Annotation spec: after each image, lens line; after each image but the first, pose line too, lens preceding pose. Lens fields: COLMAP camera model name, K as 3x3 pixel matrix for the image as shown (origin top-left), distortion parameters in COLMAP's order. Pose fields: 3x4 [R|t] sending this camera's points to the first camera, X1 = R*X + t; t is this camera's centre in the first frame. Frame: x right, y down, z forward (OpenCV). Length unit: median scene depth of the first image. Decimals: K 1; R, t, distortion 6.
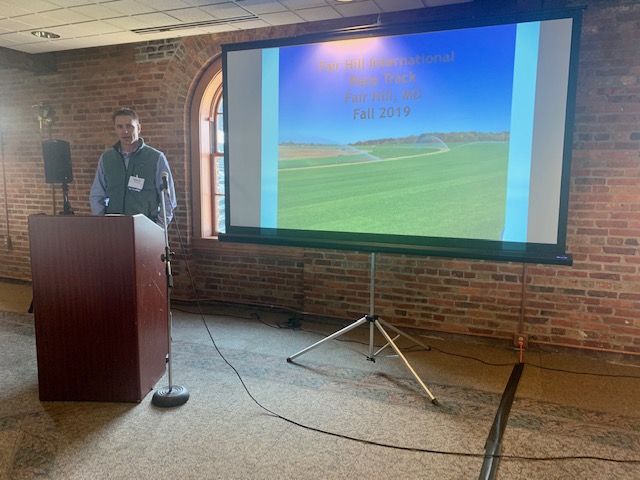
lens RADIAL K [[490.3, 0, 321.8], [0, 490.3, 242.3], [0, 0, 1]] dist [0.003757, 0.001991]
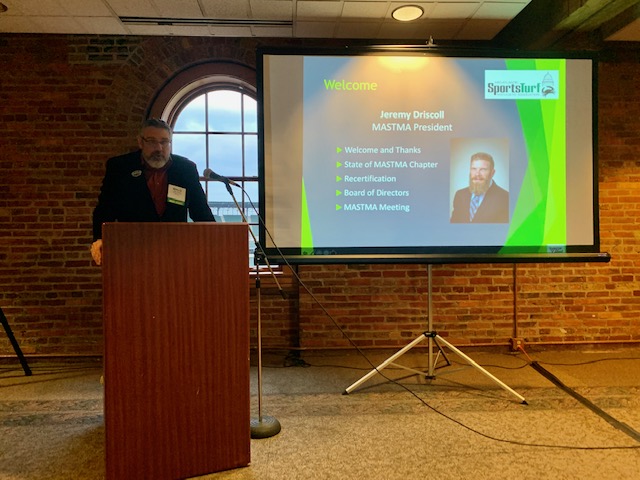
lens RADIAL K [[488.4, 0, 320.4], [0, 488.4, 242.5], [0, 0, 1]] dist [0.005200, 0.004325]
pose [[0.902052, -0.023651, 0.430978, -0.453566], [0.074452, 0.992057, -0.101390, 0.050769], [-0.425157, 0.123547, 0.896648, 0.172260]]
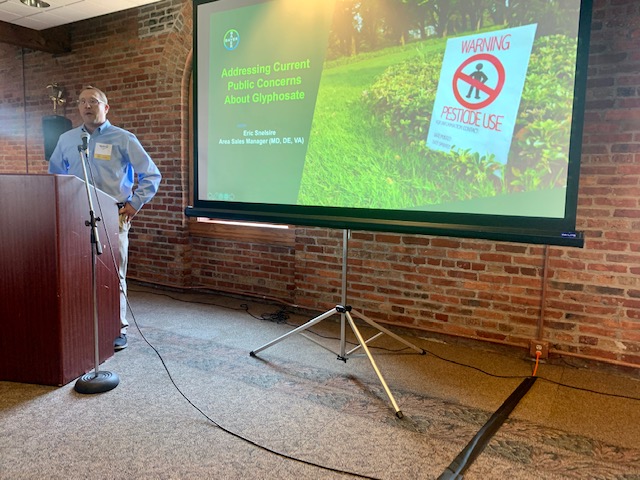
lens RADIAL K [[490.0, 0, 320.0], [0, 490.0, 240.0], [0, 0, 1]] dist [0.002713, 0.001476]
pose [[0.987430, 0.030736, -0.155037, 0.167438], [-0.034417, 0.999185, -0.021111, 0.049447], [0.154262, 0.026182, 0.987683, 0.145834]]
